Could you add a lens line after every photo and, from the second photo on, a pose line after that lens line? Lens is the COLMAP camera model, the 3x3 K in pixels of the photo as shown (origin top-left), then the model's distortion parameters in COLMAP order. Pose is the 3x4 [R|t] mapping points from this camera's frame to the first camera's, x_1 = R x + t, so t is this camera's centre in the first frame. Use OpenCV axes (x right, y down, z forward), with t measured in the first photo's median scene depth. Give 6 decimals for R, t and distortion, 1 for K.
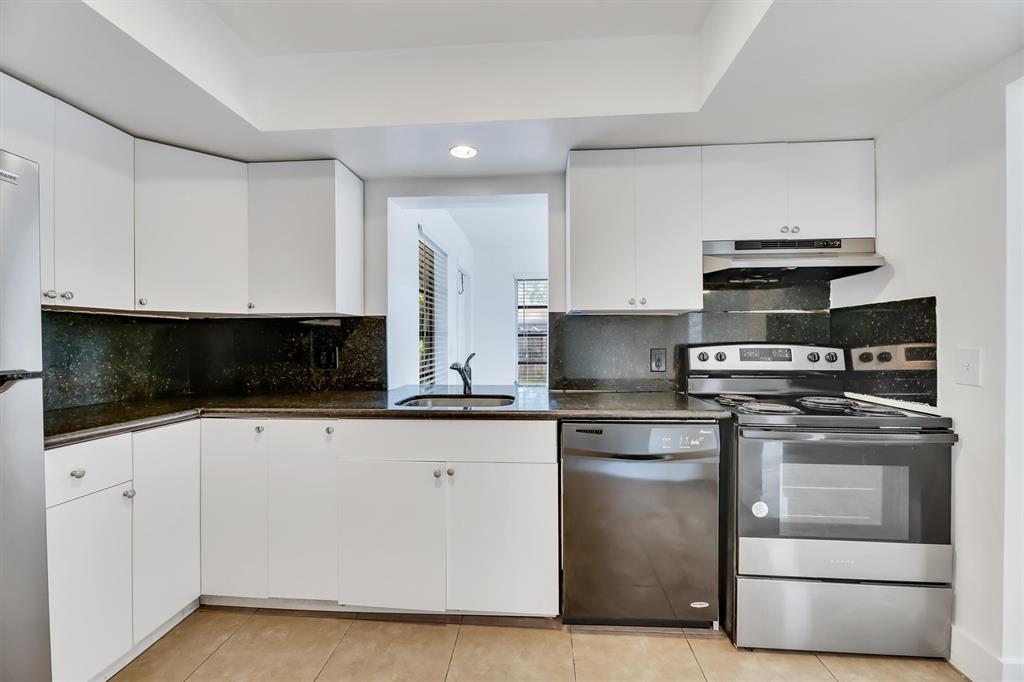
lens RADIAL K [[411.8, 0, 513.8], [0, 411.8, 340.0], [0, 0, 1]] dist [0.000669, -0.005182]
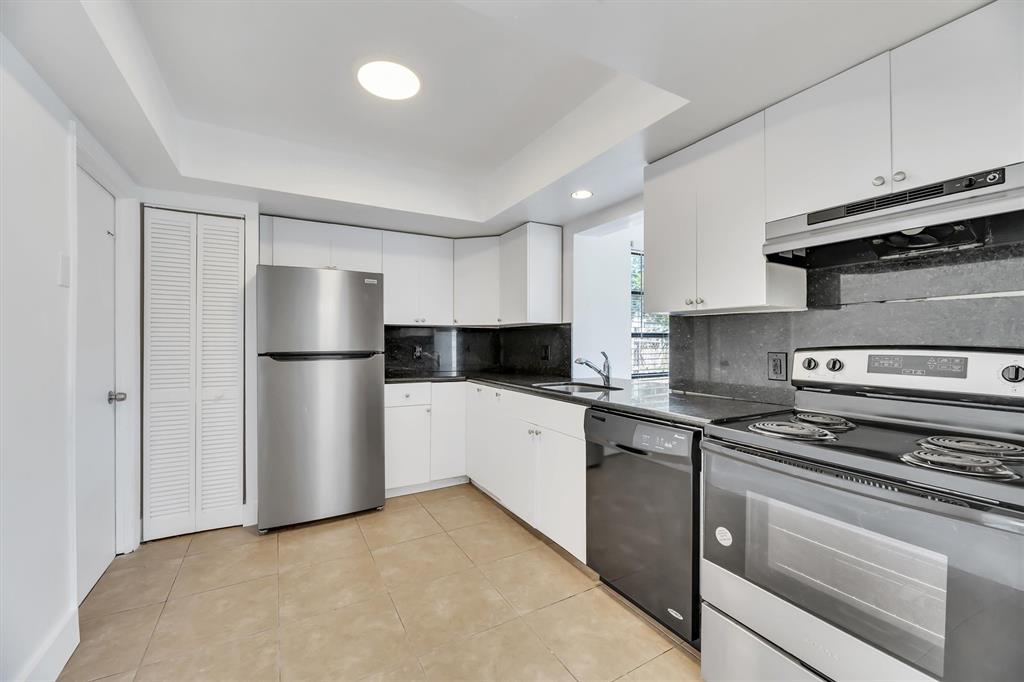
lens RADIAL K [[411.8, 0, 513.8], [0, 411.8, 340.0], [0, 0, 1]] dist [0.000669, -0.005182]
pose [[0.554890, 0.002915, -0.831919, 0.803720], [-0.004782, 0.999989, 0.000314, -0.001902], [0.831910, 0.003804, 0.554898, 0.107718]]
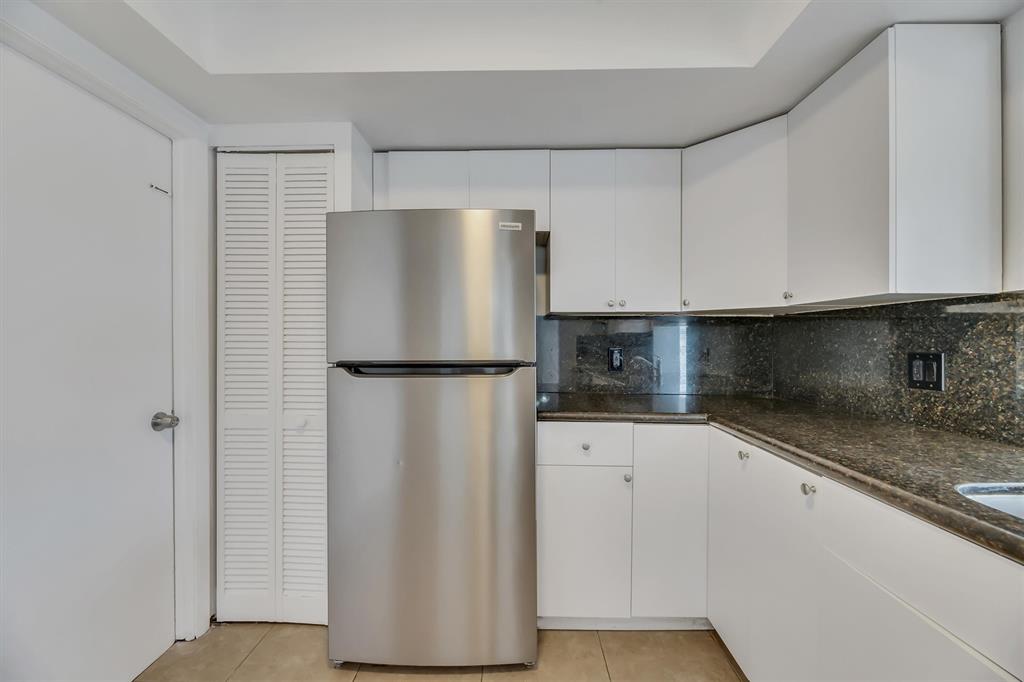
lens RADIAL K [[417.6, 0, 512.0], [0, 417.6, 341.0], [0, 0, 1]] dist [-0.003267, -0.000480]
pose [[0.054898, 0.009790, -0.998444, 0.118783], [-0.002670, 0.999950, 0.009658, -0.004000], [0.998488, 0.002135, 0.054921, 0.435944]]
